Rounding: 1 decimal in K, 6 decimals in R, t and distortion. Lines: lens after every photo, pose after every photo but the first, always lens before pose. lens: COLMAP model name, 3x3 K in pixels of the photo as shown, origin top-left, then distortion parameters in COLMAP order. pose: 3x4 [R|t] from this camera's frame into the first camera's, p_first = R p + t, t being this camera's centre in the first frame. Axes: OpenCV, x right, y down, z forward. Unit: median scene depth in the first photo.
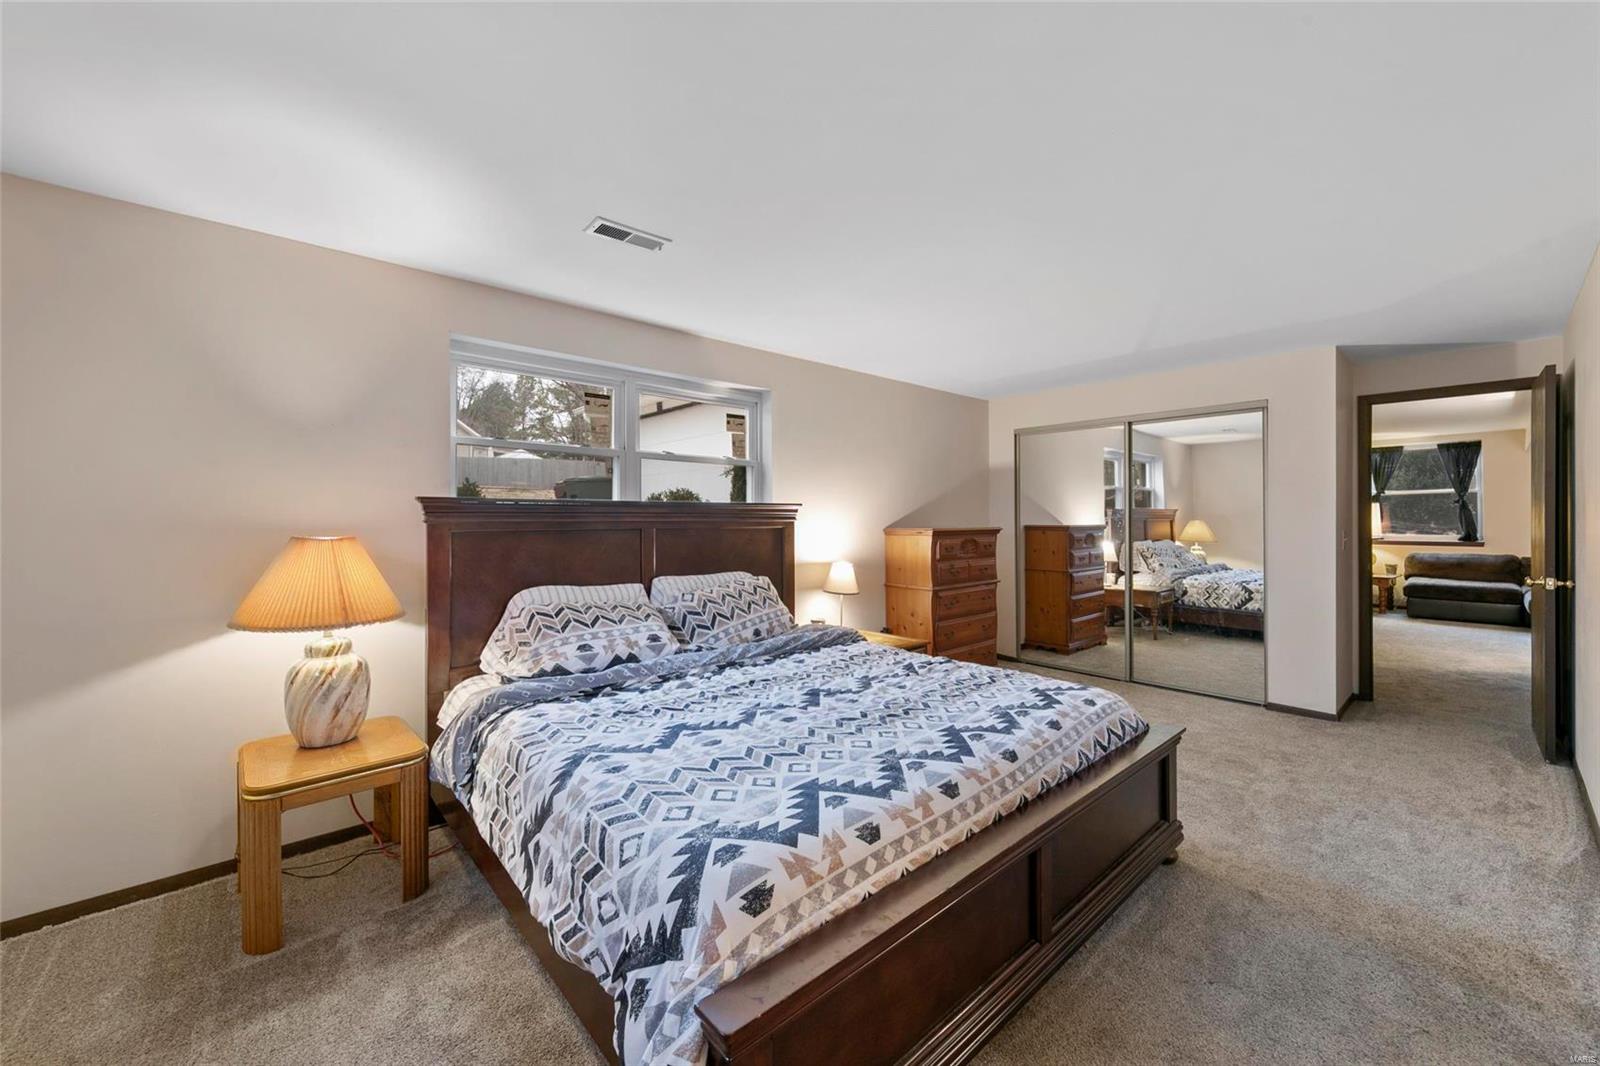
lens RADIAL K [[621.5, 0, 802.4], [0, 621.5, 516.5], [0, 0, 1]] dist [0.012407, -0.000372]
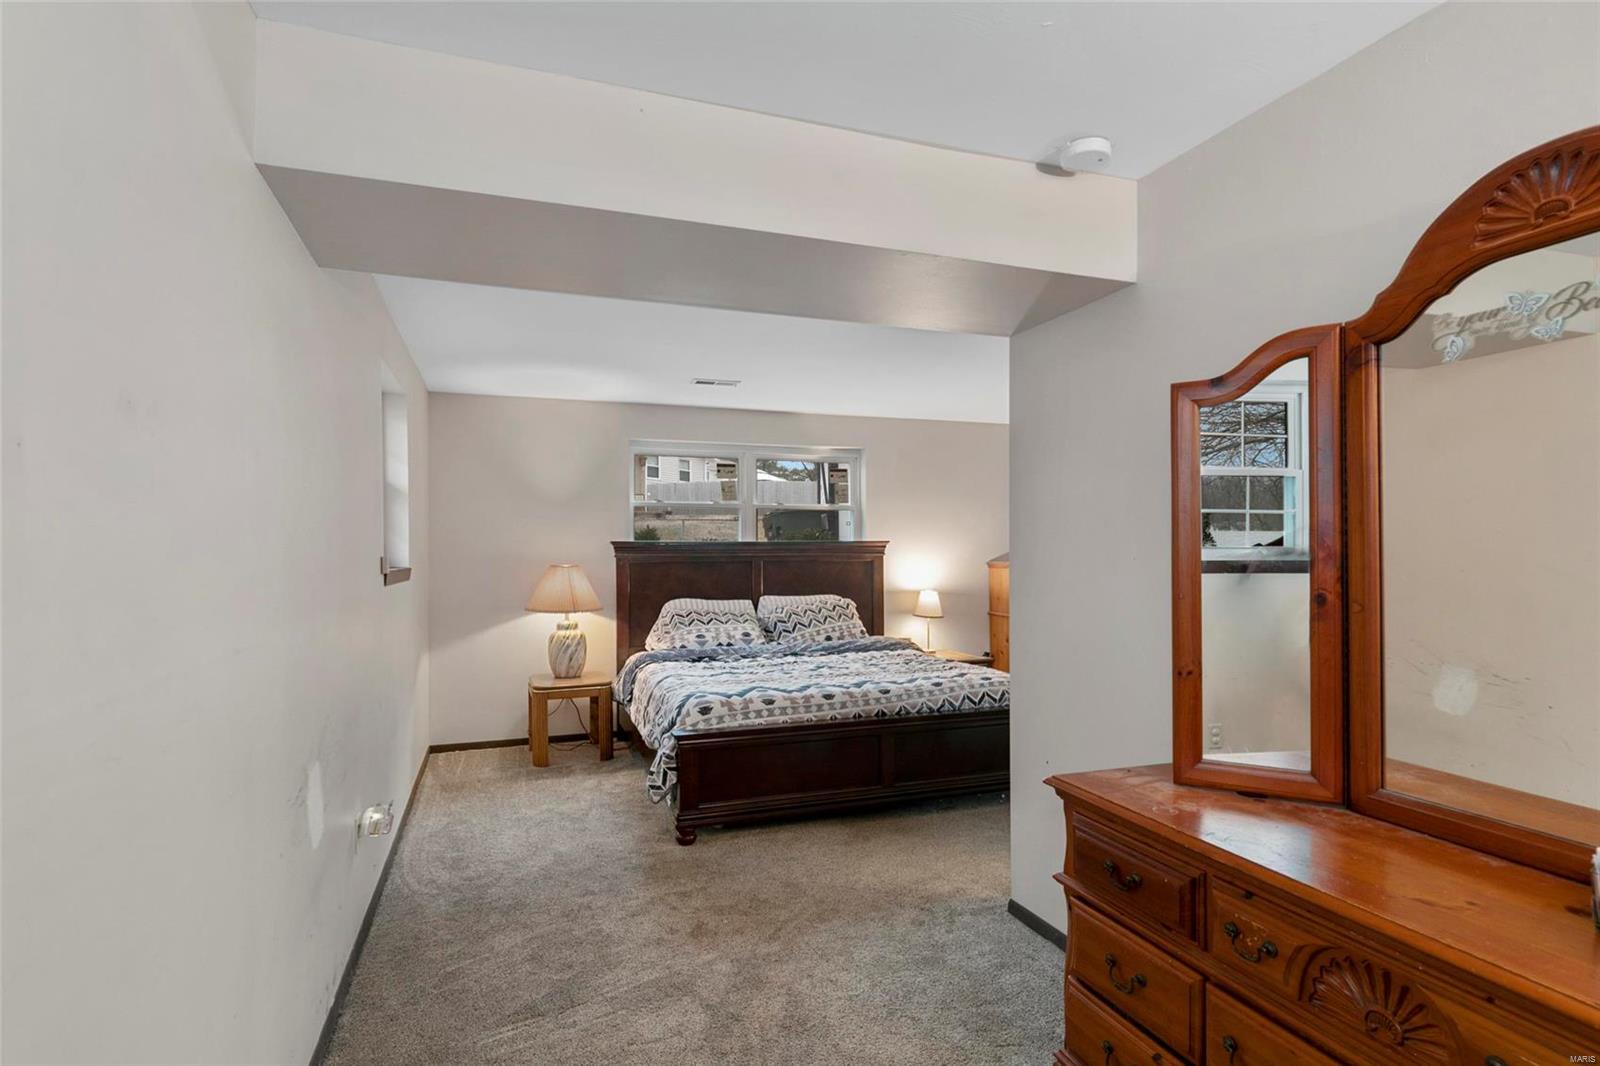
lens RADIAL K [[828.4, 0, 800.0], [0, 828.4, 533.0], [0, 0, 1]] dist [0.013740, 0.000052]
pose [[0.926867, -0.009005, -0.375281, 0.674523], [0.003754, 0.999885, -0.014721, -0.019177], [0.375370, 0.012235, 0.926794, -0.853985]]
